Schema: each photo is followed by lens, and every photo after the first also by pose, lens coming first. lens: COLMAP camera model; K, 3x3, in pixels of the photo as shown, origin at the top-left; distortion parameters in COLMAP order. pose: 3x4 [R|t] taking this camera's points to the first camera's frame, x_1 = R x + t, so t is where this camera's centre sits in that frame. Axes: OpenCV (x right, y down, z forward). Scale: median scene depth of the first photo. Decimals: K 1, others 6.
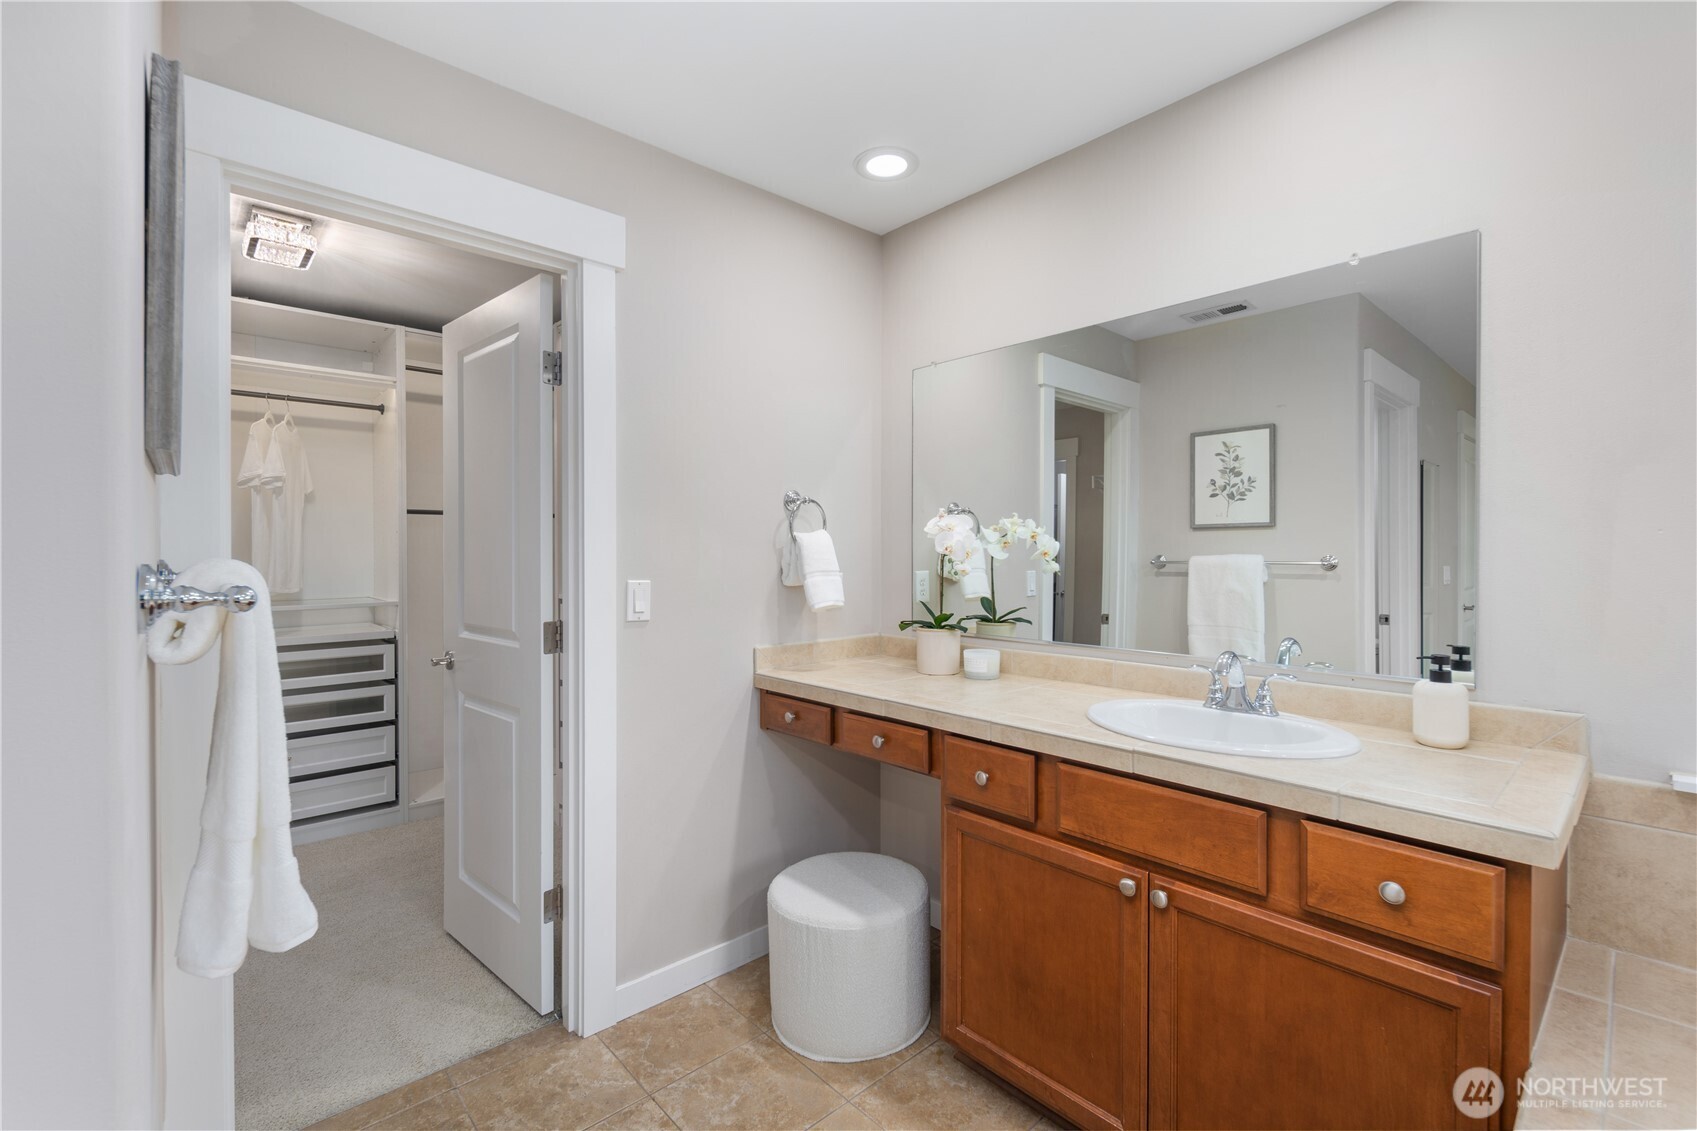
lens RADIAL K [[743.5, 0, 850.6], [0, 743.5, 557.4], [0, 0, 1]] dist [0.001059, 0.000178]
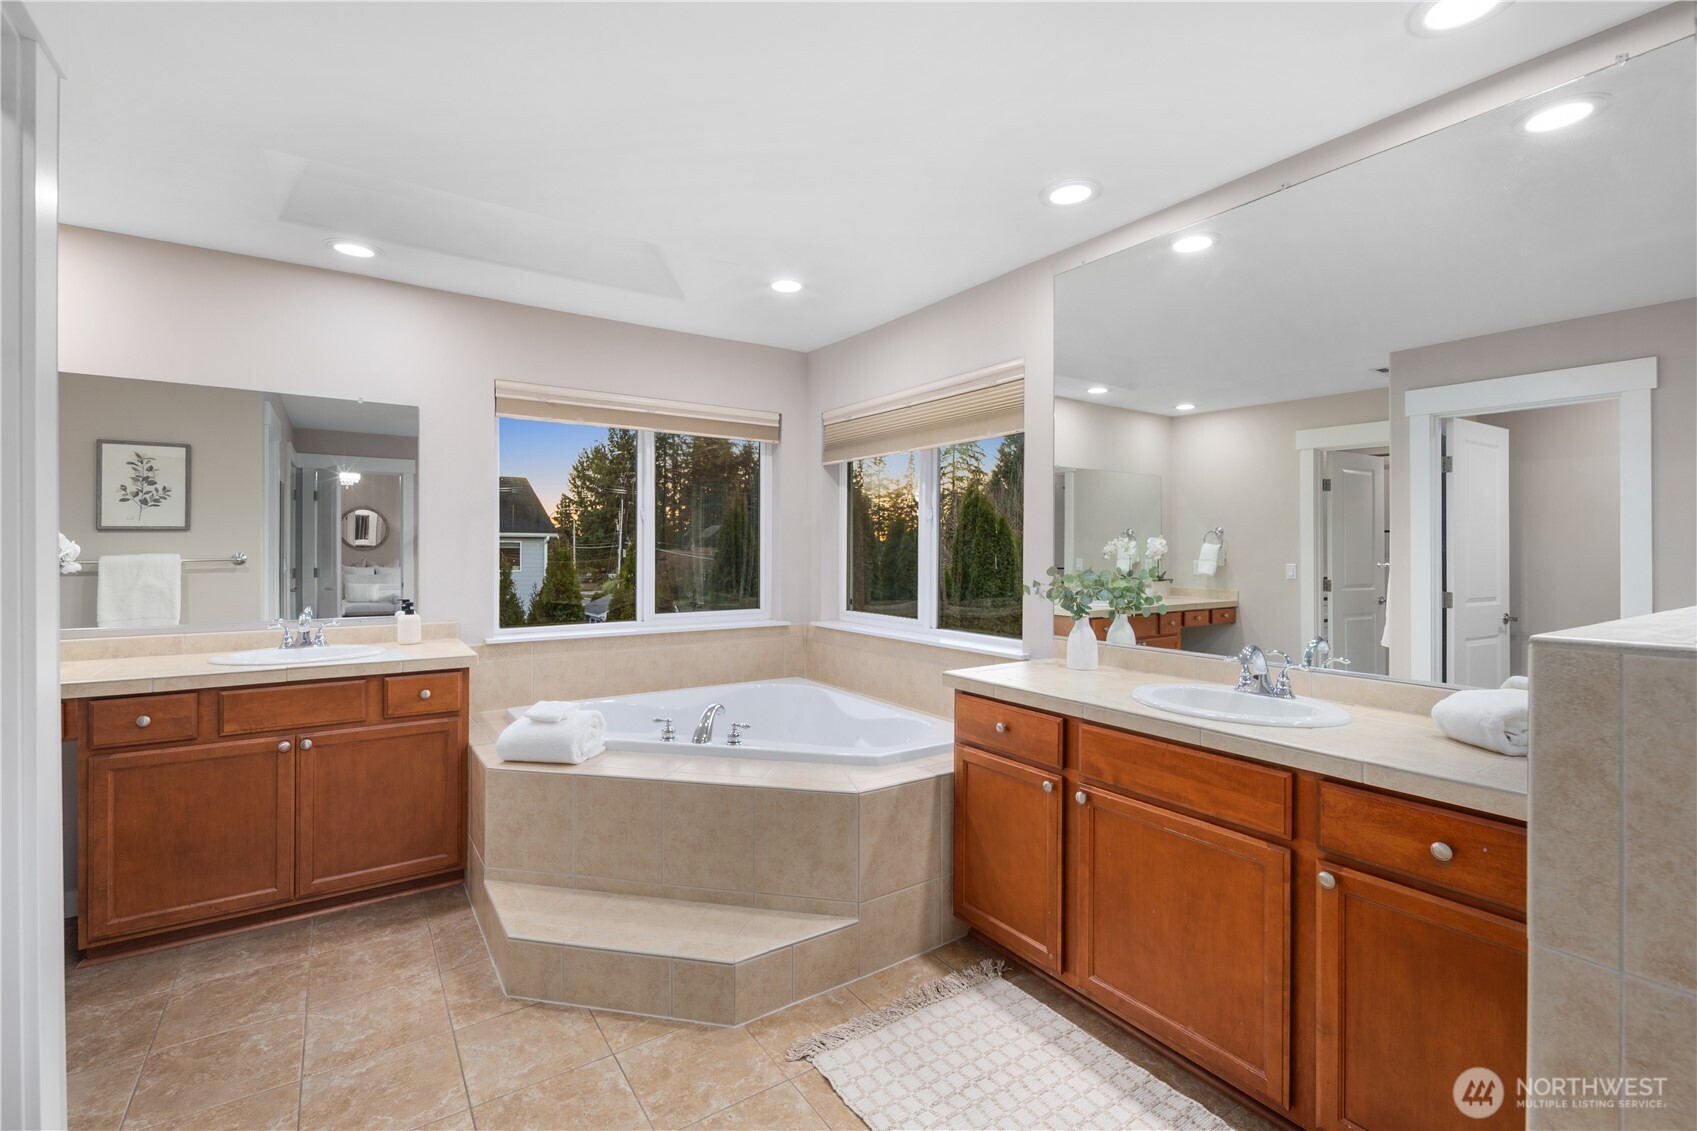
lens RADIAL K [[743.5, 0, 850.6], [0, 743.5, 557.4], [0, 0, 1]] dist [0.001059, 0.000178]
pose [[0.157053, -0.018120, 0.987424, -0.444908], [0.007791, 0.999823, 0.017109, -0.009823], [-0.987559, 0.005006, 0.157166, -0.235422]]
